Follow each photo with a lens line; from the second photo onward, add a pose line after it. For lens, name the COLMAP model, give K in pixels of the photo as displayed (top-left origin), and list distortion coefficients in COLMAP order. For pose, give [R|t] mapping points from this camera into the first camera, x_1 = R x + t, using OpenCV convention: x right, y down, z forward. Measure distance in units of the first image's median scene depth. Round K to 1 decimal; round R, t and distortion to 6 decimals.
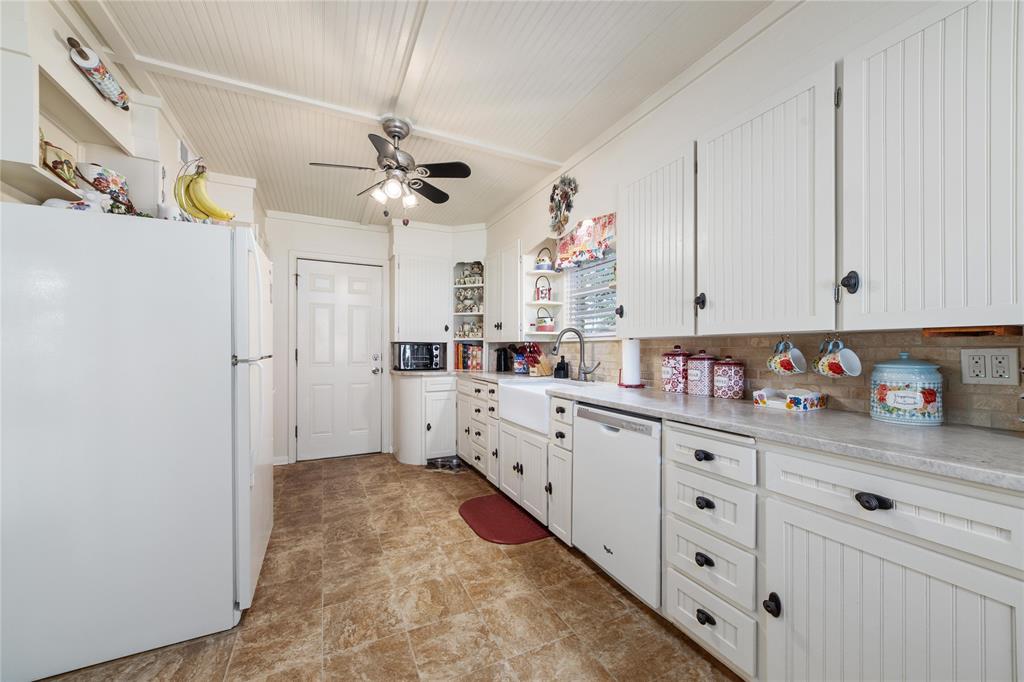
lens RADIAL K [[389.8, 0, 512.9], [0, 389.8, 346.6], [0, 0, 1]] dist [0.000704, 0.000455]
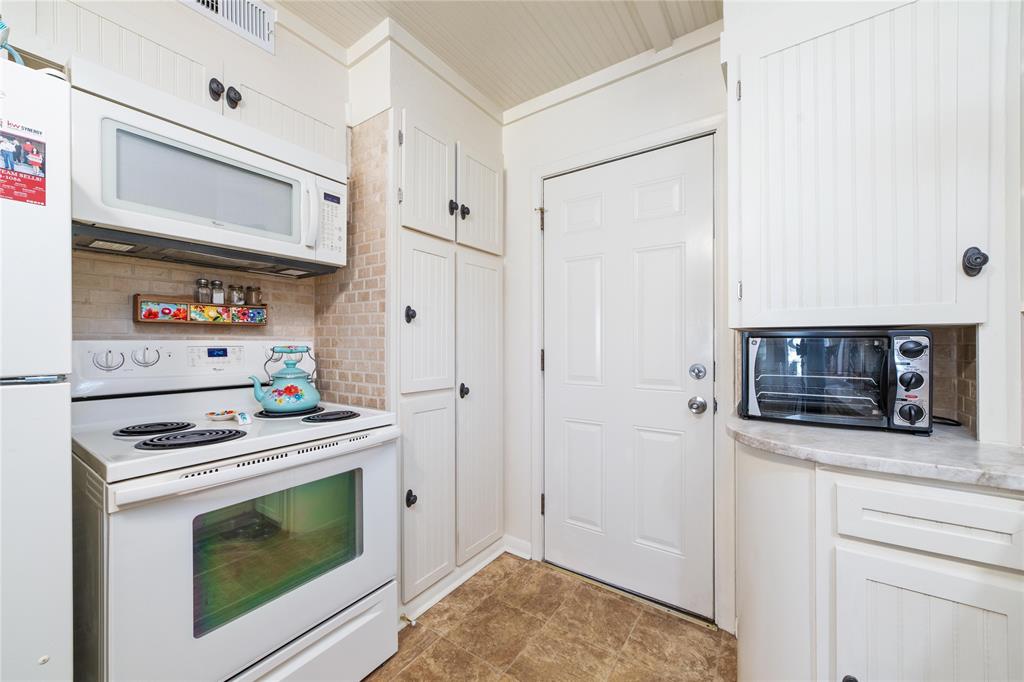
lens RADIAL K [[389.8, 0, 510.8], [0, 389.8, 345.6], [0, 0, 1]] dist [0.000704, 0.000455]
pose [[0.487582, -0.002035, -0.873075, -0.105886], [0.005294, 0.999986, 0.000626, 0.000687], [0.873061, -0.004927, 0.487586, 0.670175]]
